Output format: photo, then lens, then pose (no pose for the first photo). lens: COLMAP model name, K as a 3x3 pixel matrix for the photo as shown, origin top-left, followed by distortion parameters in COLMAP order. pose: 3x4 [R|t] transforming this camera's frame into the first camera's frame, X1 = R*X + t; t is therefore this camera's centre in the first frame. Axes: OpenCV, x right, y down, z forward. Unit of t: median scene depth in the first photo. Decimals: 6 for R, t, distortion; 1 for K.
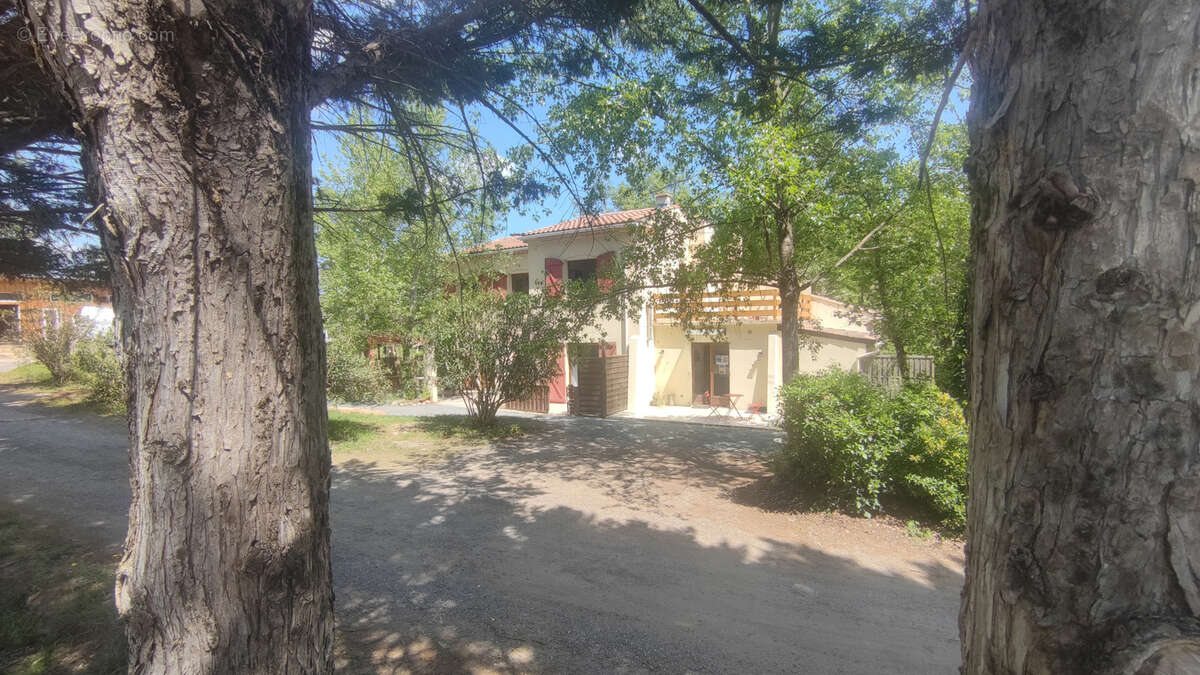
lens RADIAL K [[482.5, 0, 598.9], [0, 482.5, 336.8], [0, 0, 1]] dist [0.001878, 0.000600]
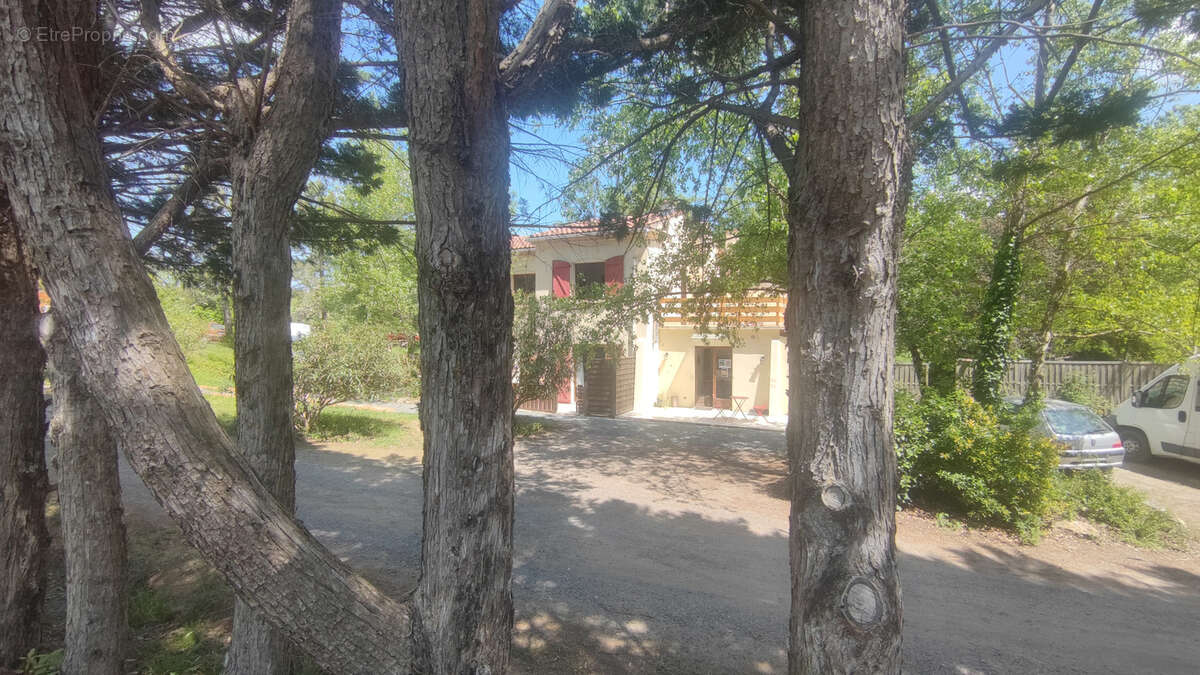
lens RADIAL K [[482.5, 0, 601.4], [0, 482.5, 338.2], [0, 0, 1]] dist [0.001878, 0.000600]
pose [[0.998676, 0.020474, 0.047196, -0.123617], [-0.020457, 0.999790, -0.000850, 0.000155], [-0.047203, -0.000117, 0.998885, -0.041252]]
